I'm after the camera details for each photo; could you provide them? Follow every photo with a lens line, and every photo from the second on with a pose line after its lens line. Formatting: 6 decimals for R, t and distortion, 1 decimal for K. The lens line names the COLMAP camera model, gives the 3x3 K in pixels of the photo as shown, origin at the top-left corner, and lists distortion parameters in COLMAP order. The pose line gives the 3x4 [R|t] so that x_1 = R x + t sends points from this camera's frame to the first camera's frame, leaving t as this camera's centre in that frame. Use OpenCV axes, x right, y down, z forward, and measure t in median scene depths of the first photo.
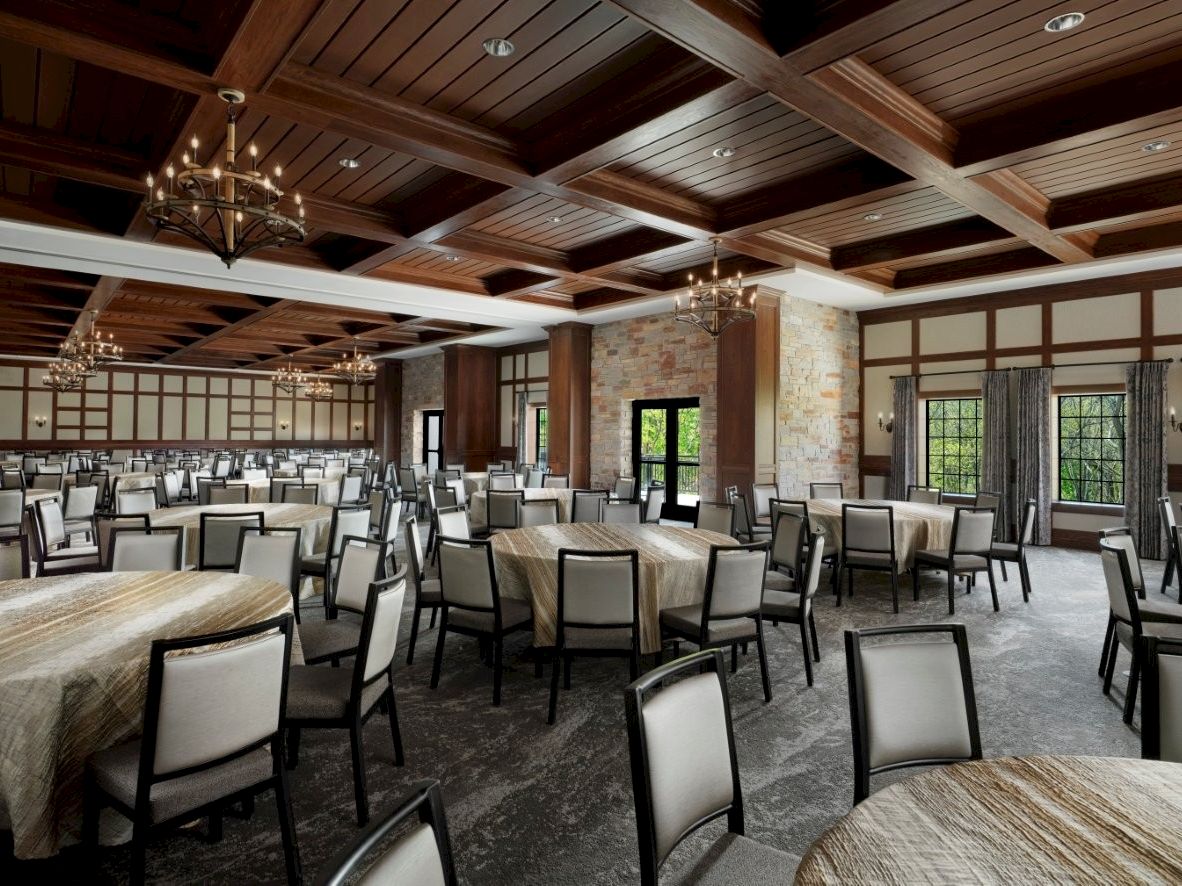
lens RADIAL K [[797.4, 0, 584.6], [0, 797.4, 430.8], [0, 0, 1]] dist [-0.005546, 0.003352]
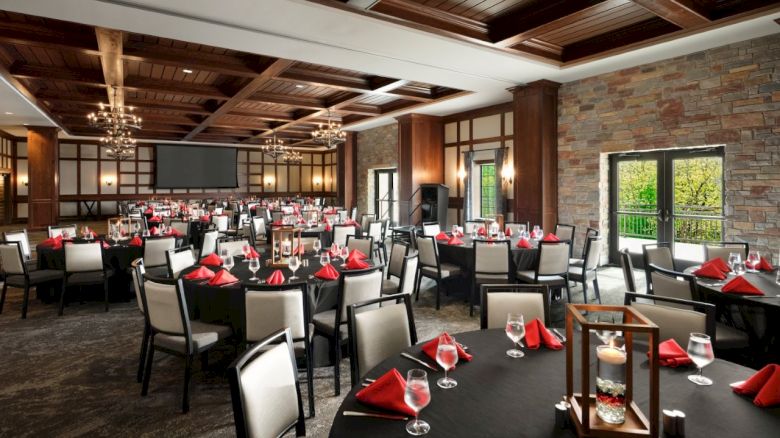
lens RADIAL K [[421.4, 0, 382.8], [0, 421.4, 188.3], [0, 0, 1]] dist [-0.003542, 0.001700]
pose [[0.996412, -0.012943, -0.083642, -0.188406], [0.014087, 0.999815, 0.013103, -0.004575], [0.083457, -0.014234, 0.996410, 0.441396]]
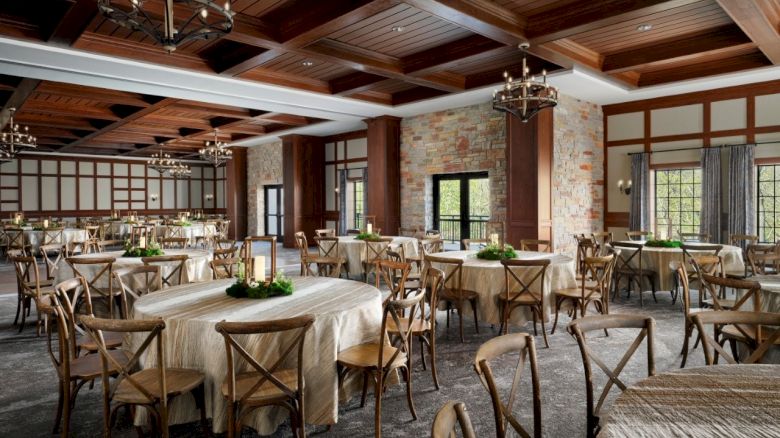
lens RADIAL K [[556.7, 0, 386.3], [0, 556.7, 216.5], [0, 0, 1]] dist [0.000118, 0.002098]
pose [[0.998199, -0.016103, 0.057787, -0.074673], [0.014413, 0.999459, 0.029547, 0.004565], [-0.058232, -0.028661, 0.997892, 0.070968]]
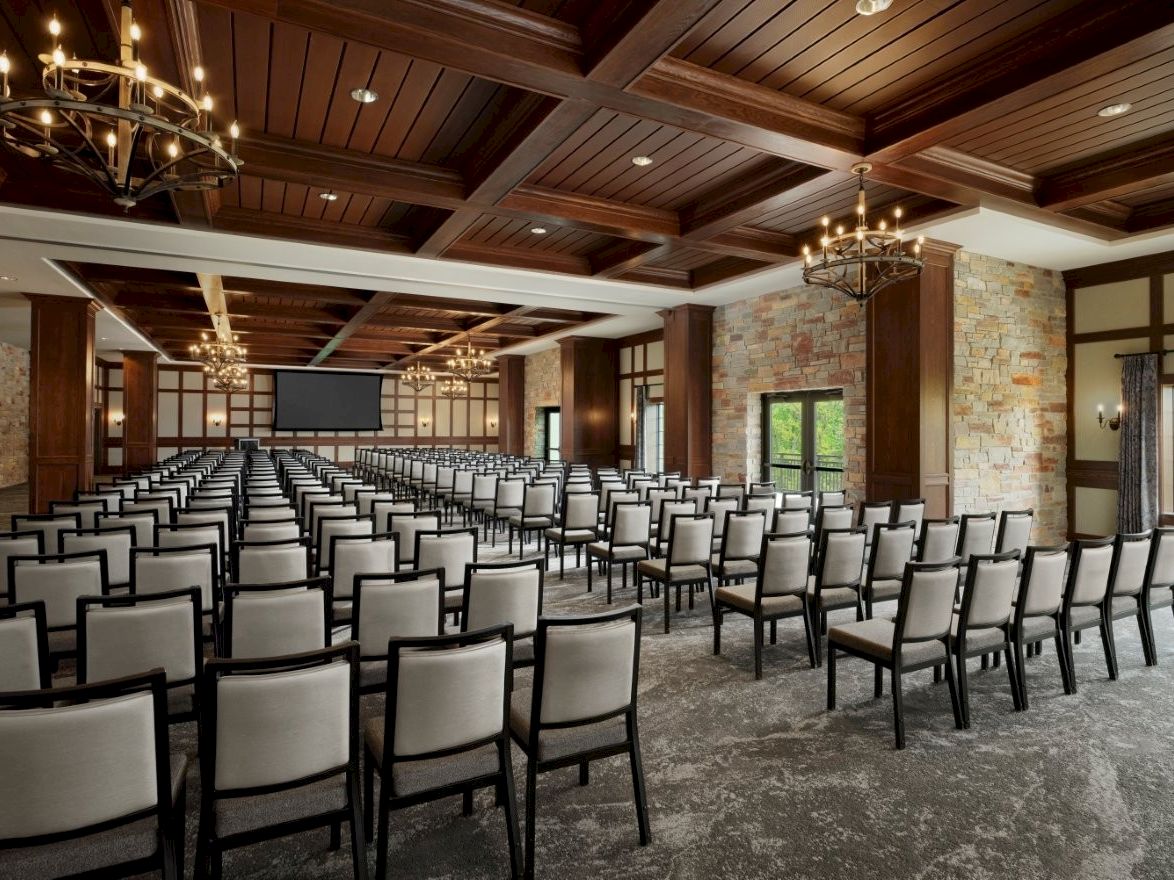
lens RADIAL K [[736.8, 0, 555.5], [0, 736.8, 426.7], [0, 0, 1]] dist [-0.001458, 0.005979]
pose [[0.971541, -0.004455, -0.236830, 0.033547], [0.005009, 0.999986, 0.001736, -0.004449], [0.236819, -0.002872, 0.971550, 0.184820]]
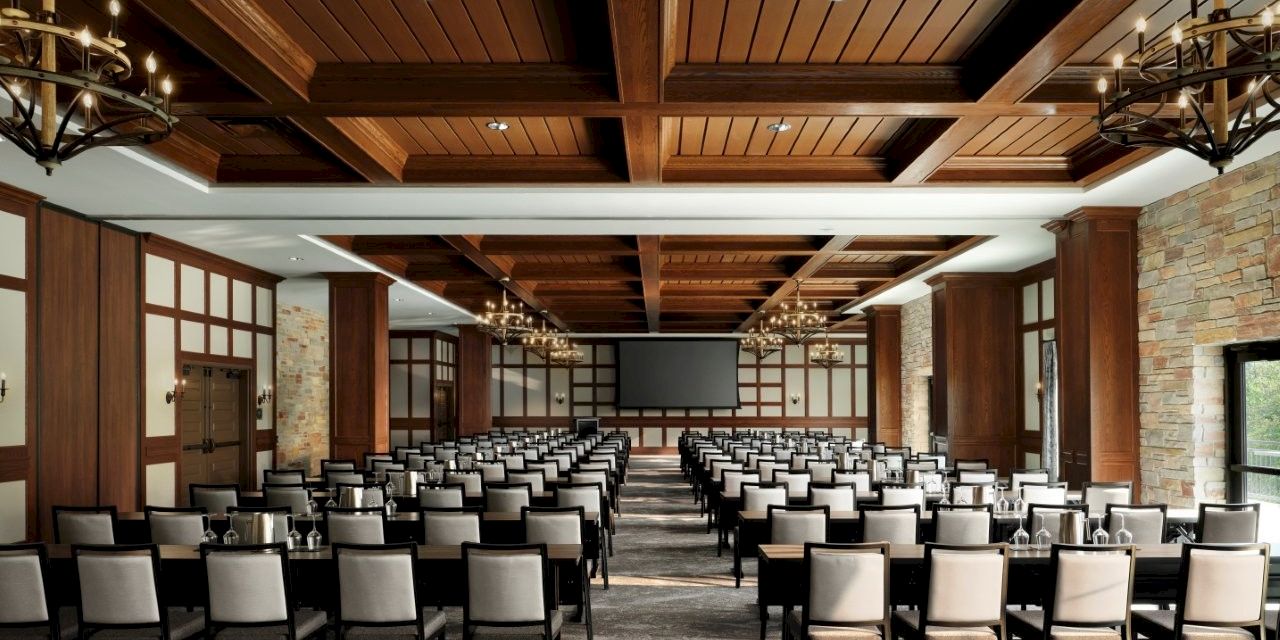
lens RADIAL K [[900.6, 0, 566.4], [0, 900.6, 389.5], [0, 0, 1]] dist [0.003942, 0.002615]
pose [[0.729748, -0.019987, -0.683424, 0.148468], [0.010847, 0.999785, -0.017657, -0.004691], [0.683630, 0.005472, 0.729808, 0.311021]]
